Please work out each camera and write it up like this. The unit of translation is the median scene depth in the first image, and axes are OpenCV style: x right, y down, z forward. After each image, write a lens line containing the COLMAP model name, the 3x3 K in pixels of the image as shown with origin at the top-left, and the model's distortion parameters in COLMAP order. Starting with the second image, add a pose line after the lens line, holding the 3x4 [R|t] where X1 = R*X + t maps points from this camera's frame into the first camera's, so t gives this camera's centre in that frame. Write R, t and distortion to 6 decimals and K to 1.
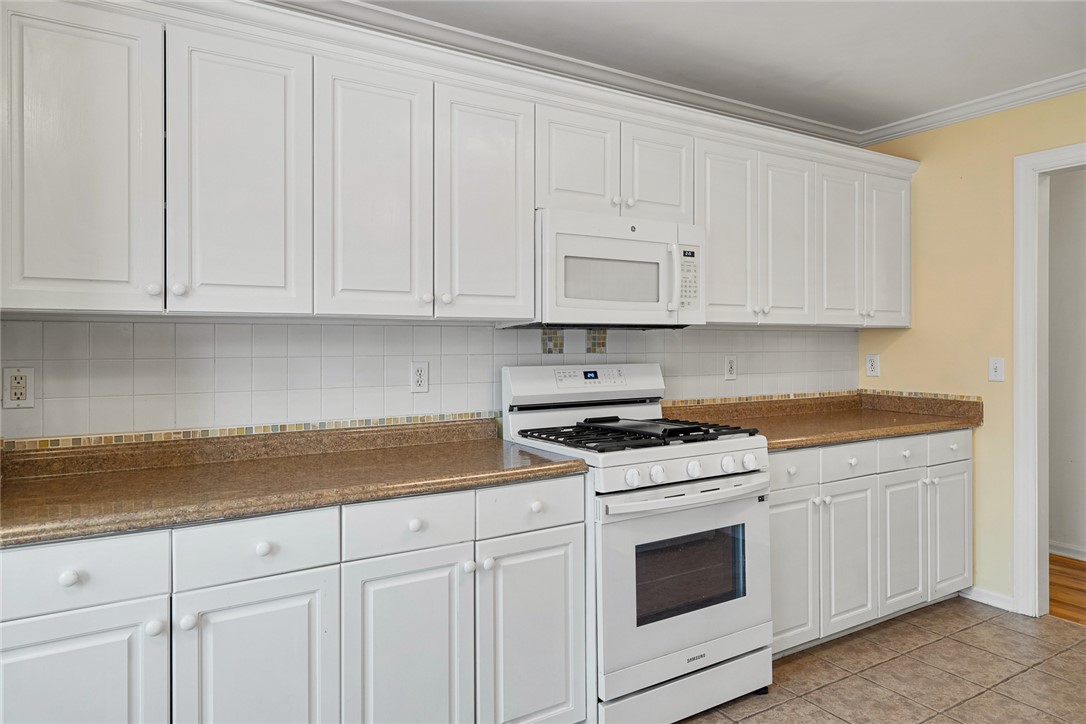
lens RADIAL K [[678.2, 0, 543.6], [0, 678.2, 344.0], [0, 0, 1]] dist [-0.005172, -0.000571]
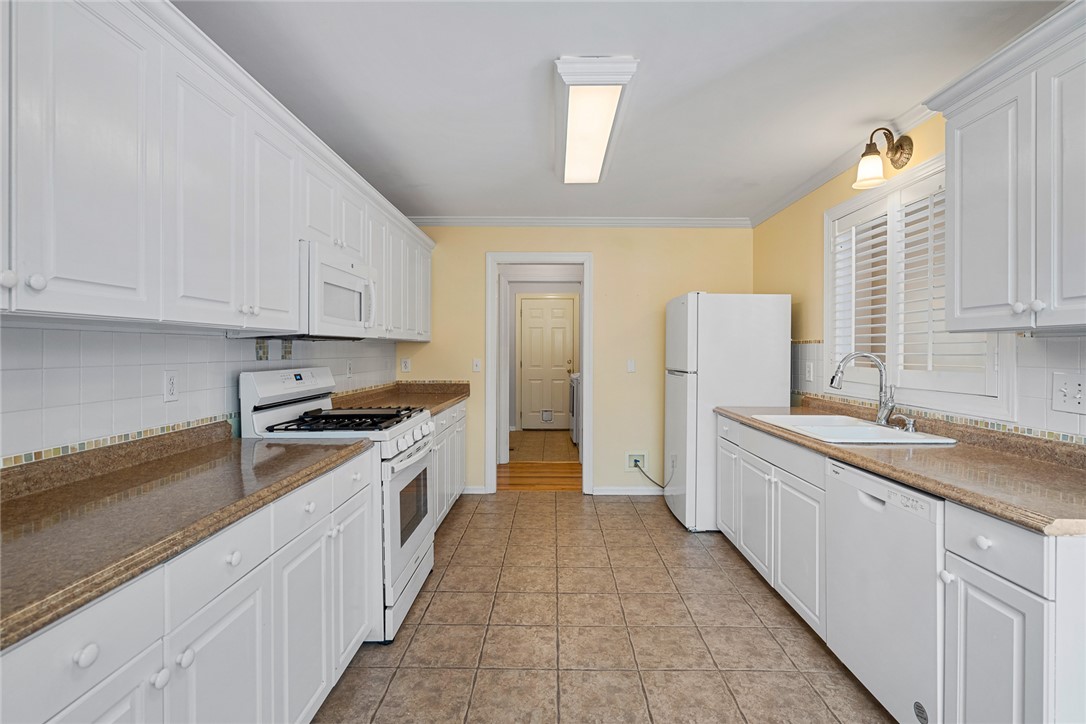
lens RADIAL K [[504.2, 0, 543.0], [0, 504.2, 362.0], [0, 0, 1]] dist [-0.000457, 0.000052]
pose [[0.539638, -0.020102, 0.841657, -0.485906], [0.003819, 0.999763, 0.021430, 0.000254], [-0.841889, -0.008350, 0.539587, 0.138098]]
